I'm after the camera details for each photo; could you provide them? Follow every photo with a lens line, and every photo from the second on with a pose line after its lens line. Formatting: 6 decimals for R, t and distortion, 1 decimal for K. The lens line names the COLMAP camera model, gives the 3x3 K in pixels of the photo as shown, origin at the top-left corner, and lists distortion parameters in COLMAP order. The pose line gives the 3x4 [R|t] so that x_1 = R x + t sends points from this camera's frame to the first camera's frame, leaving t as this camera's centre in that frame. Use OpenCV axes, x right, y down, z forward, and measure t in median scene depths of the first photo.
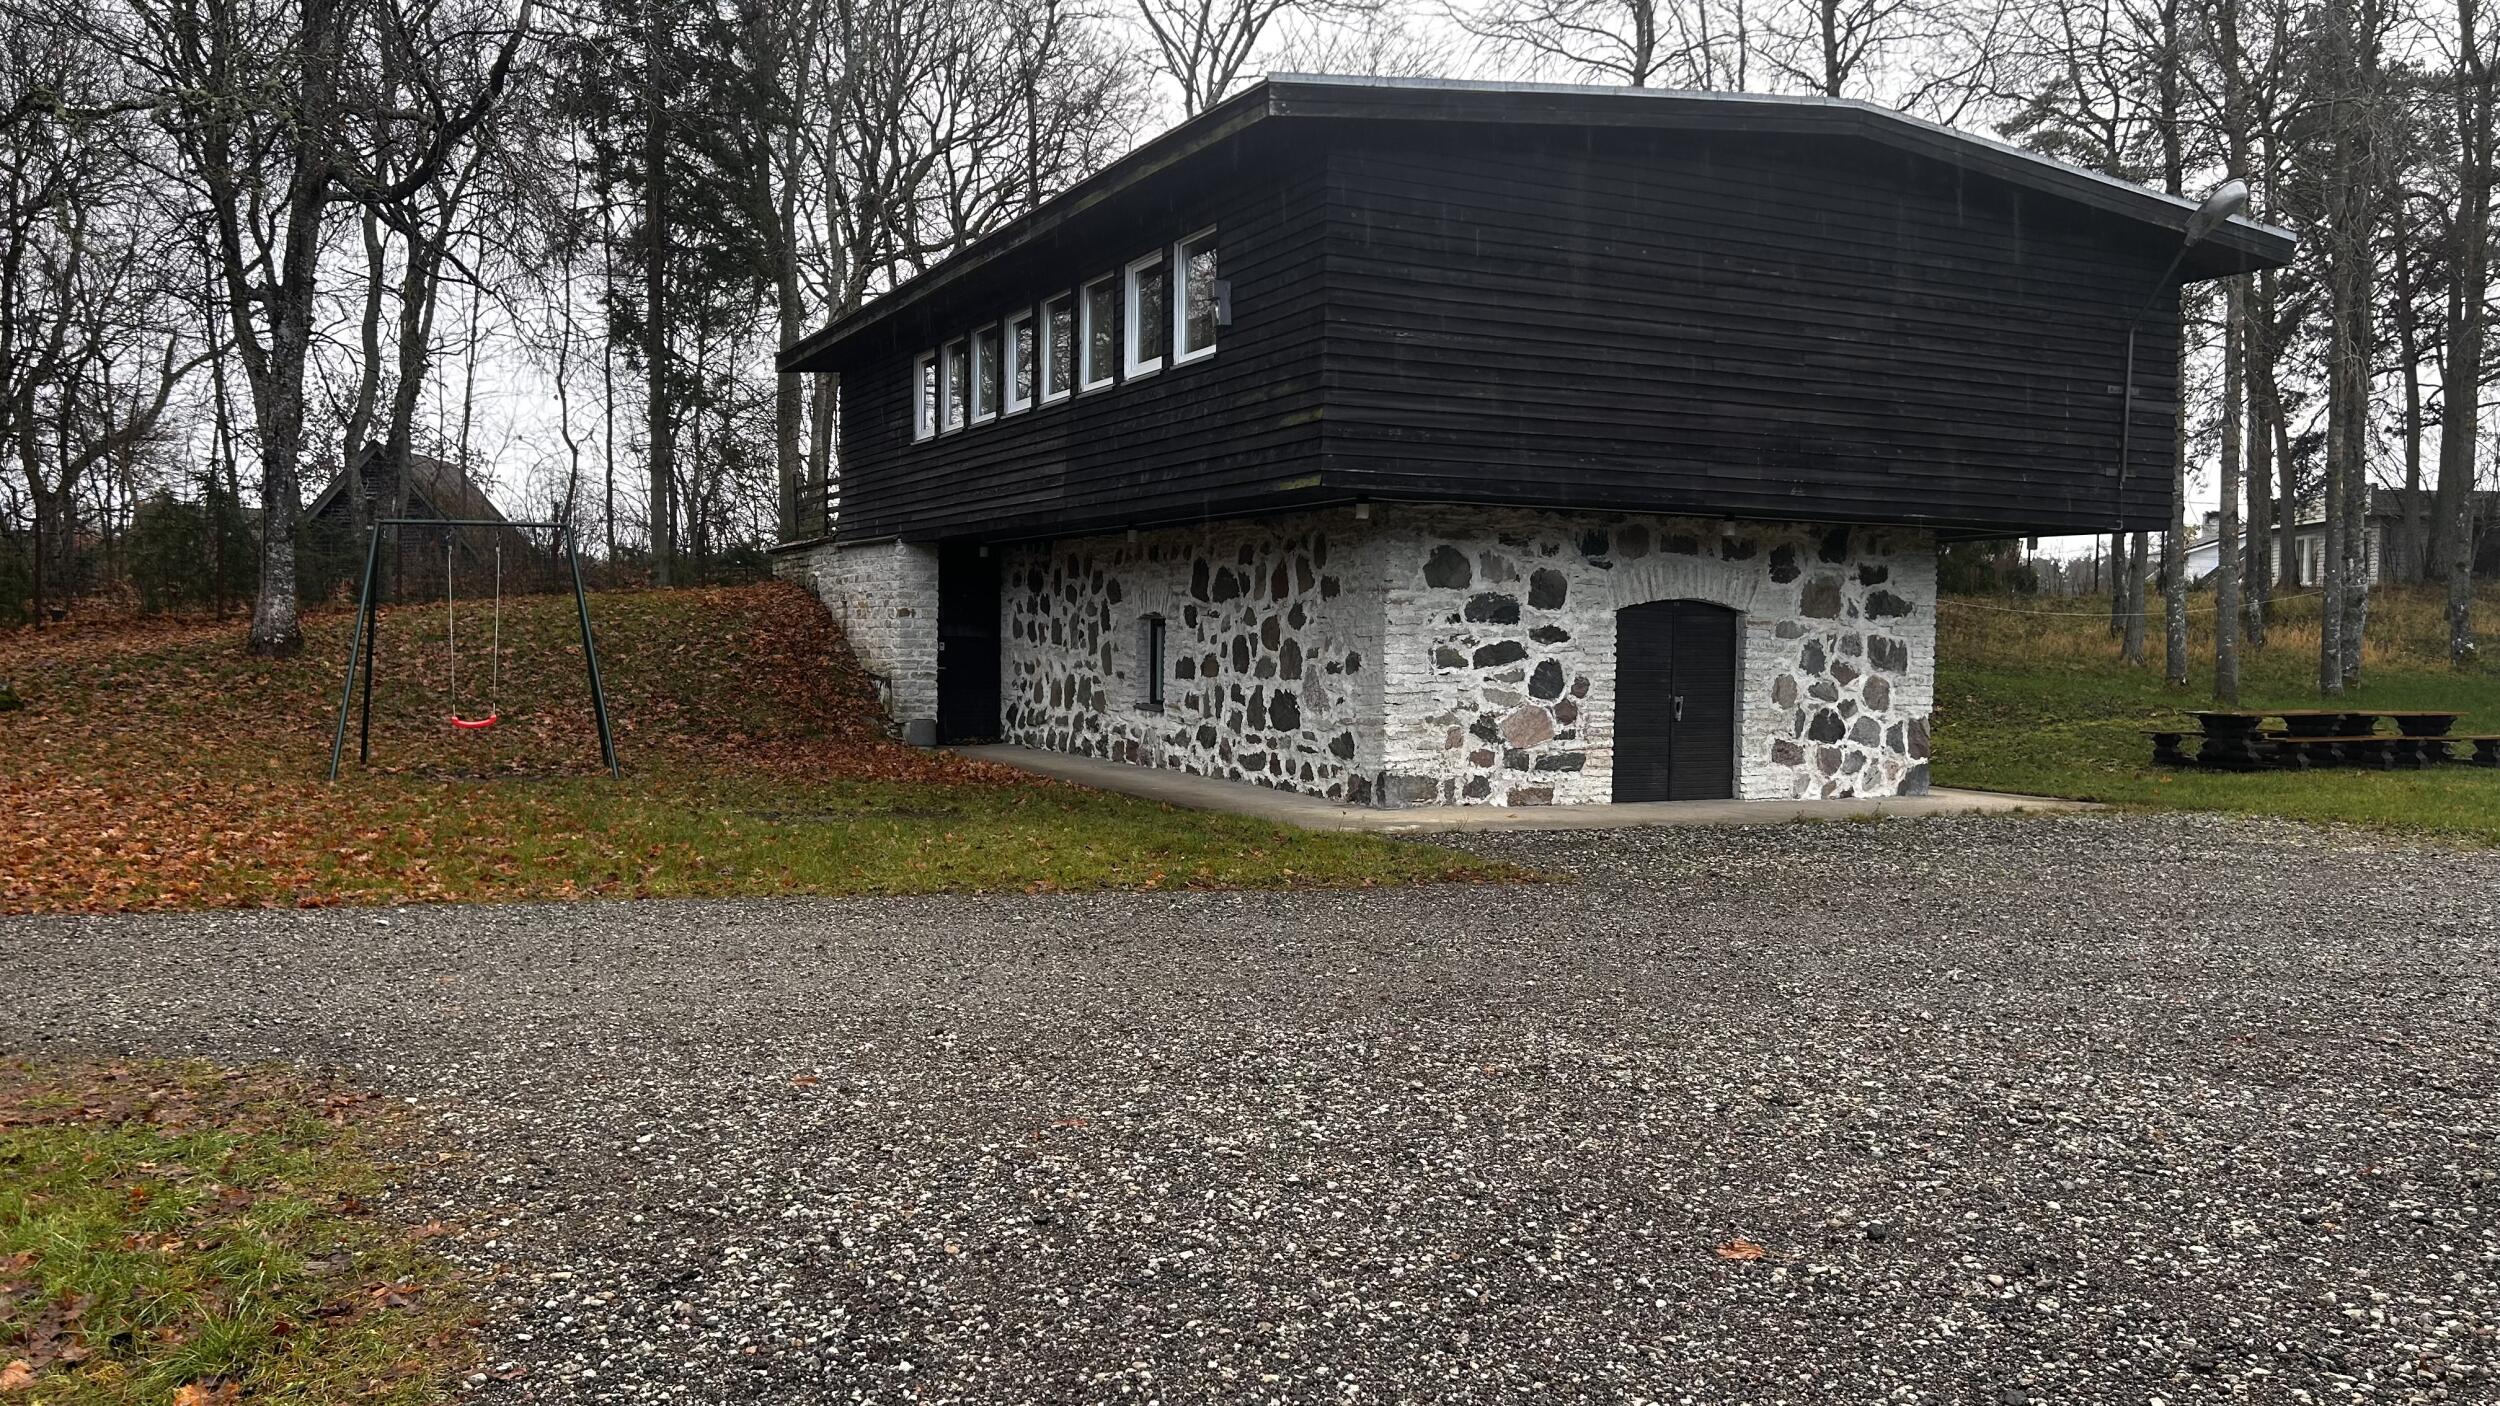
lens RADIAL K [[1979.6, 0, 1249.8], [0, 1979.6, 707.2], [0, 0, 1]] dist [0.058691, -0.006947]
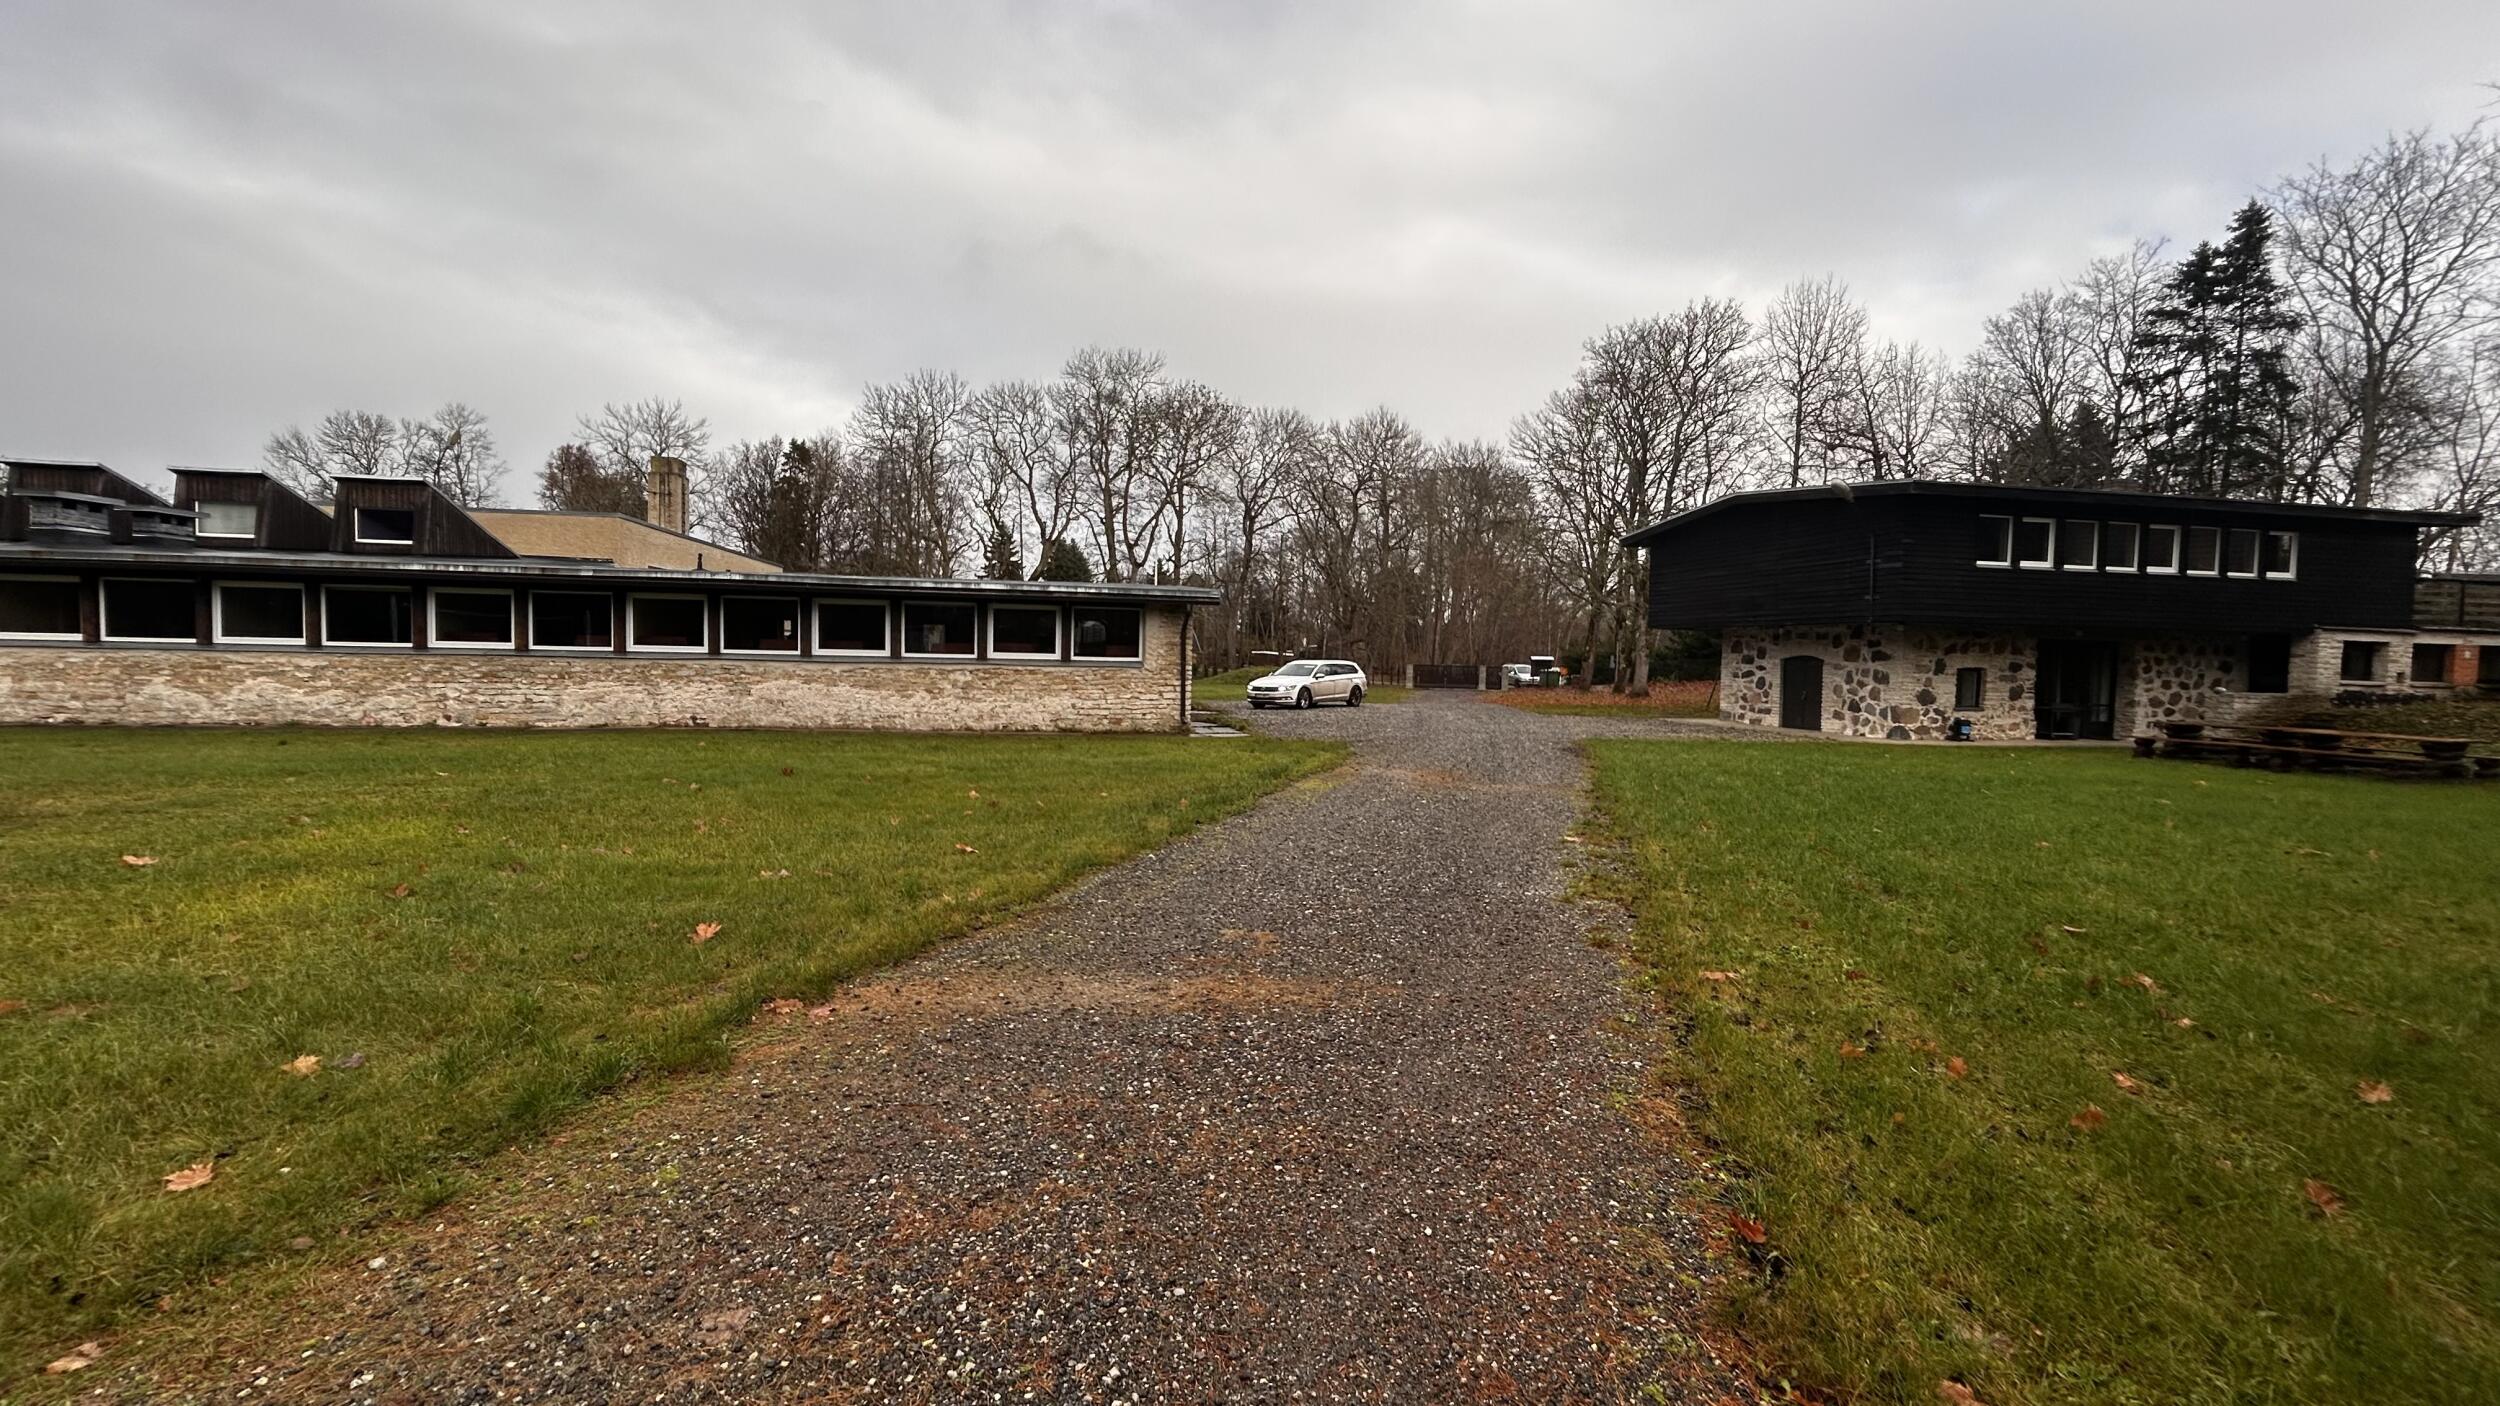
lens RADIAL K [[1093.4, 0, 1251.3], [0, 1093.4, 702.6], [0, 0, 1]] dist [0.001605, -0.000099]
pose [[-0.287397, 0.023084, -0.957533, 1.822317], [-0.057083, 0.997520, 0.041181, -0.007917], [0.956109, 0.066494, -0.285366, 0.683543]]
